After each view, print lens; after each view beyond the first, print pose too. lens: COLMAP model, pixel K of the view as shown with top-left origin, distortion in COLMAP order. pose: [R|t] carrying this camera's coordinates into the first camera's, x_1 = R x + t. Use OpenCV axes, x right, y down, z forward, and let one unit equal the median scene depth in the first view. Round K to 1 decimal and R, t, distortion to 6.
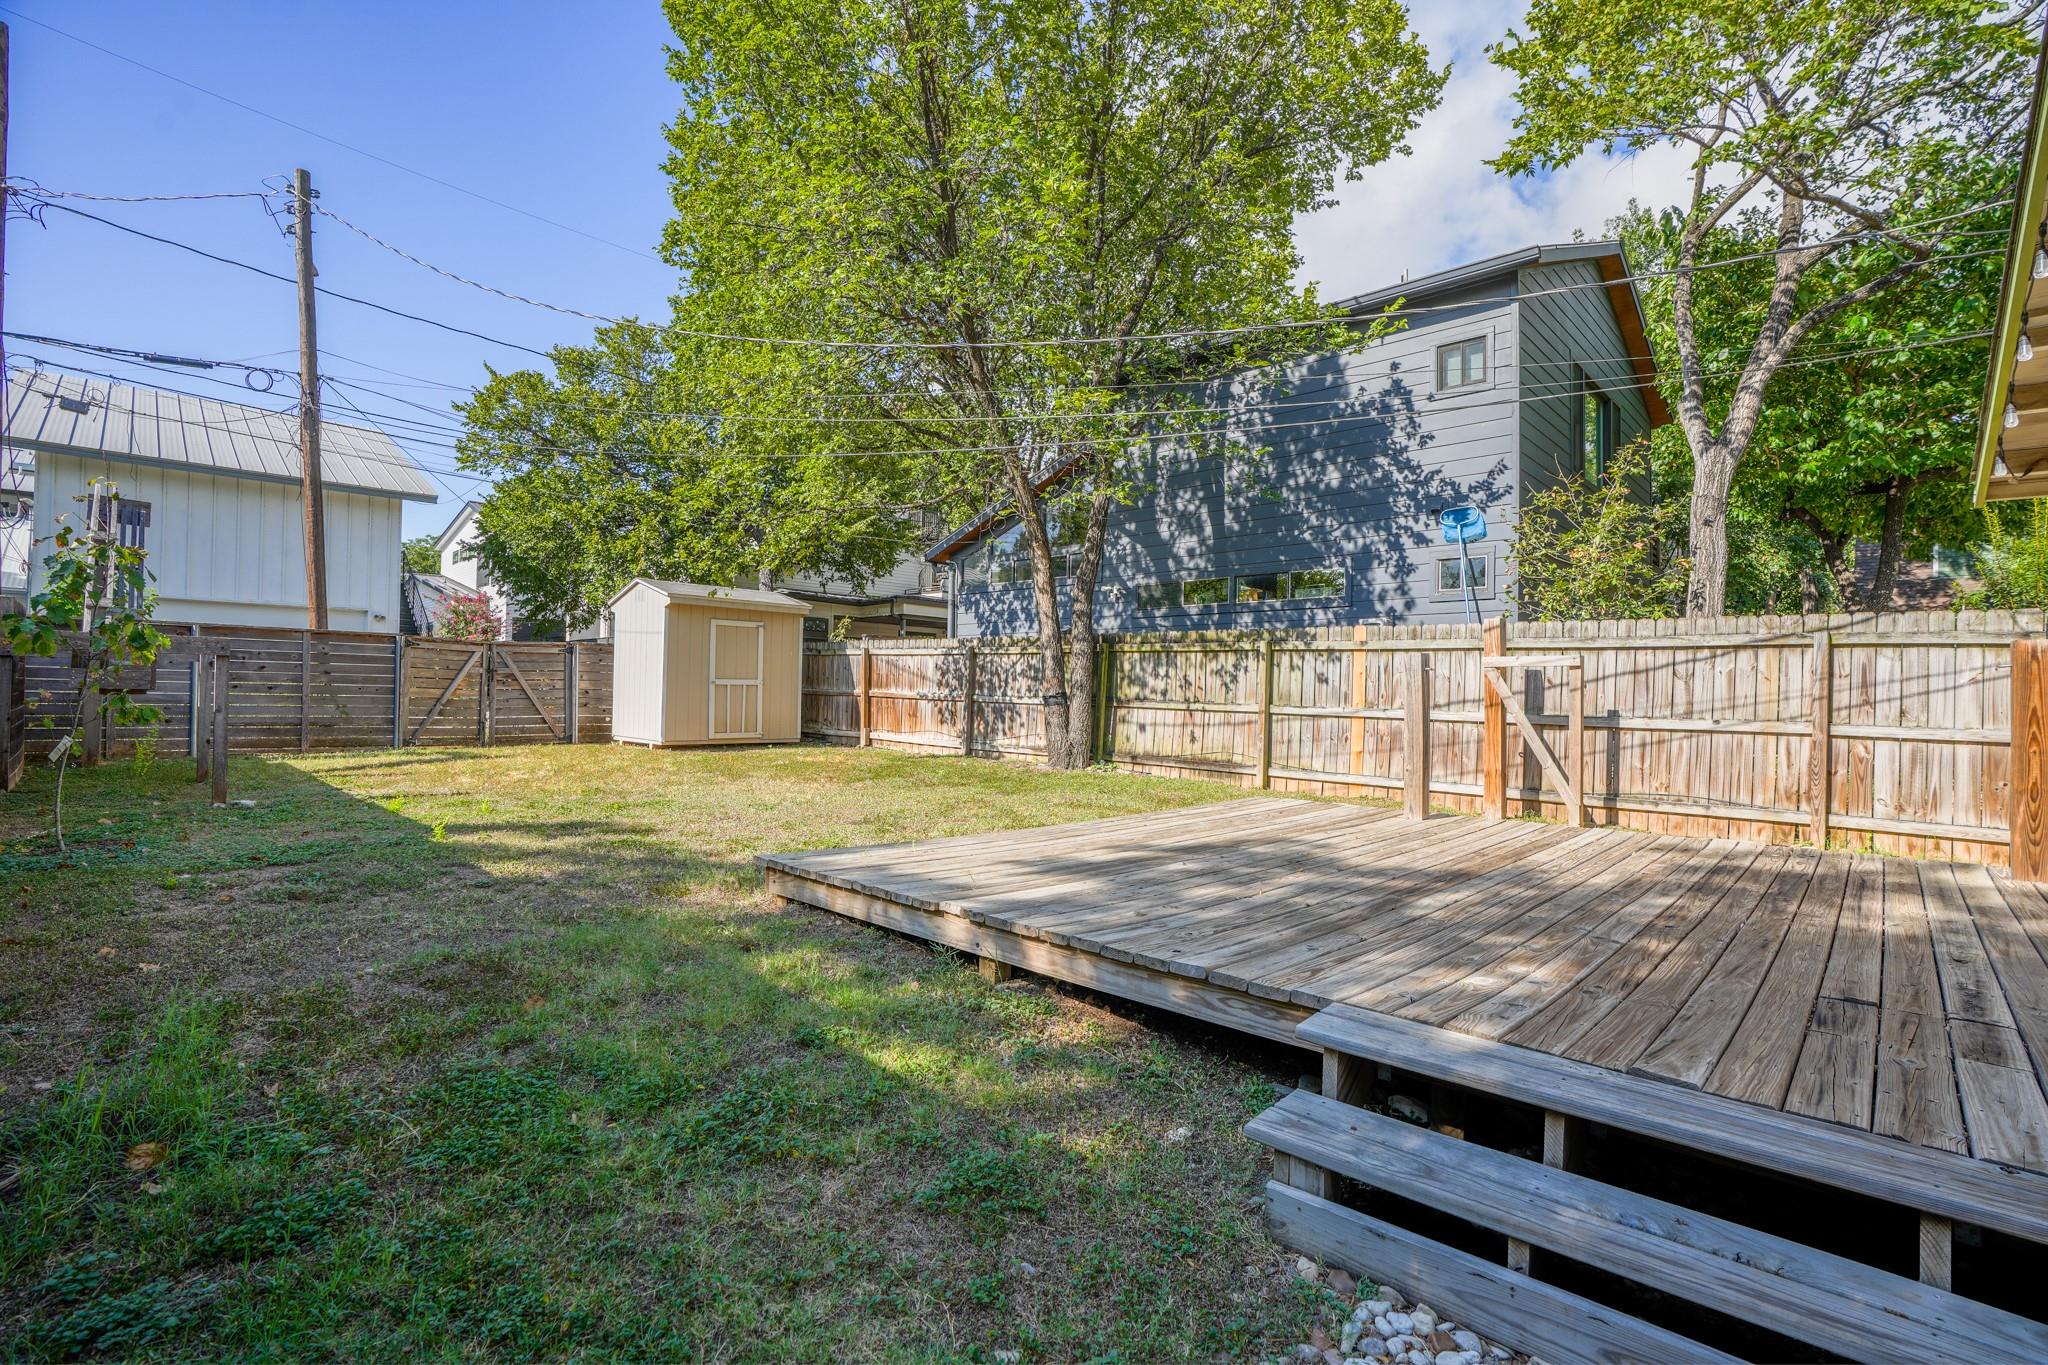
lens RADIAL K [[935.8, 0, 1023.7], [0, 935.8, 679.7], [0, 0, 1]] dist [-0.000936, 0.001508]
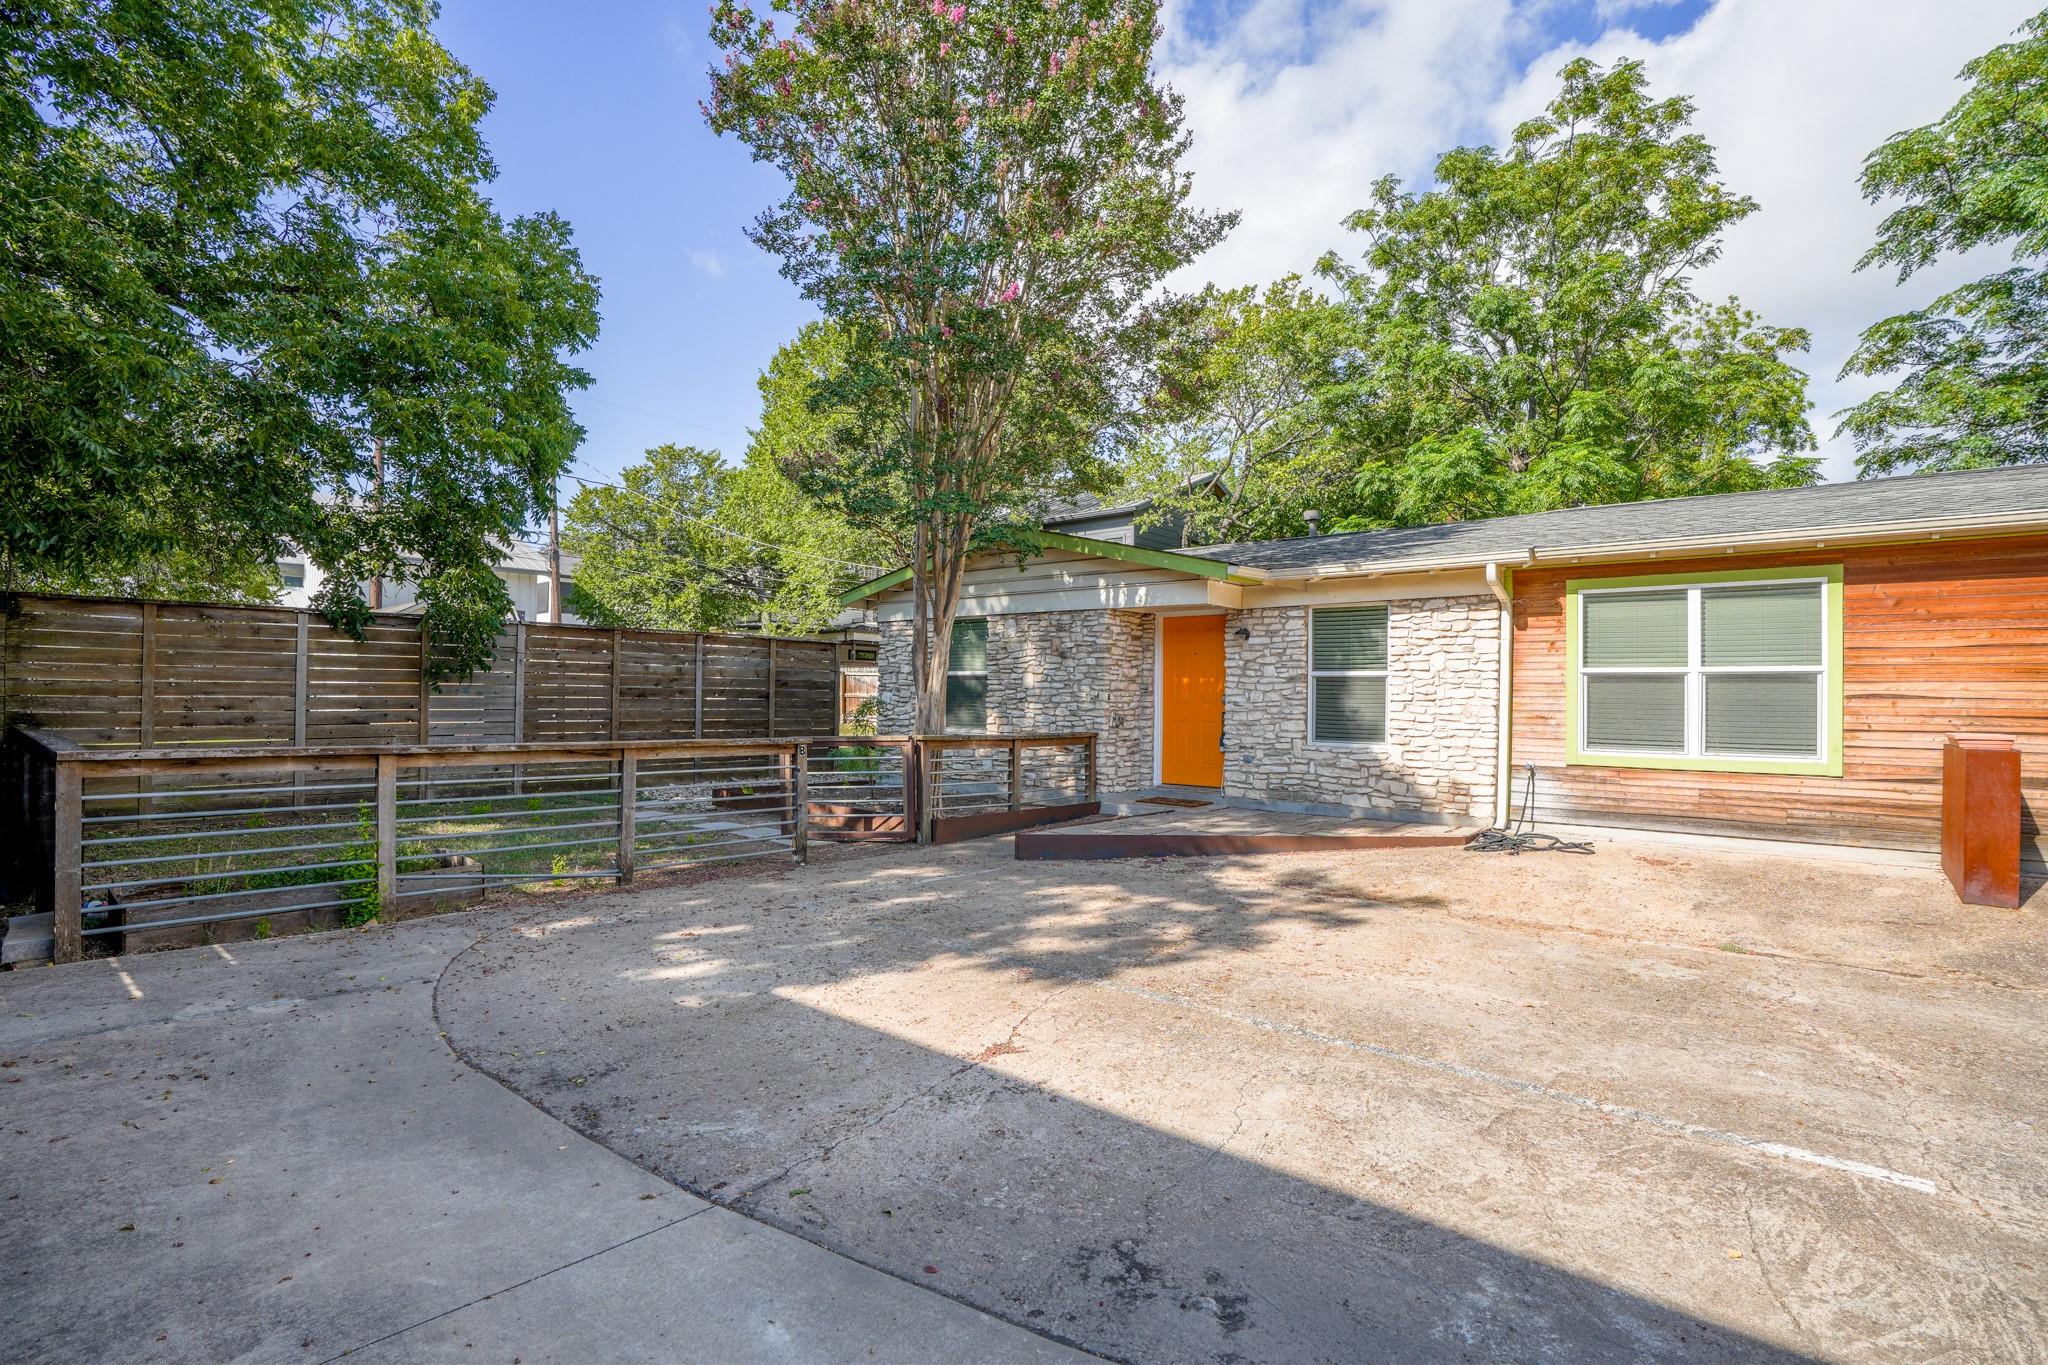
lens RADIAL K [[935.8, 0, 1024.7], [0, 935.8, 684.4], [0, 0, 1]] dist [-0.000936, 0.001508]
pose [[0.997637, -0.004075, 0.068578, 0.038023], [0.004360, 0.999983, -0.003997, 0.000916], [-0.068560, 0.004287, 0.997638, -0.552552]]
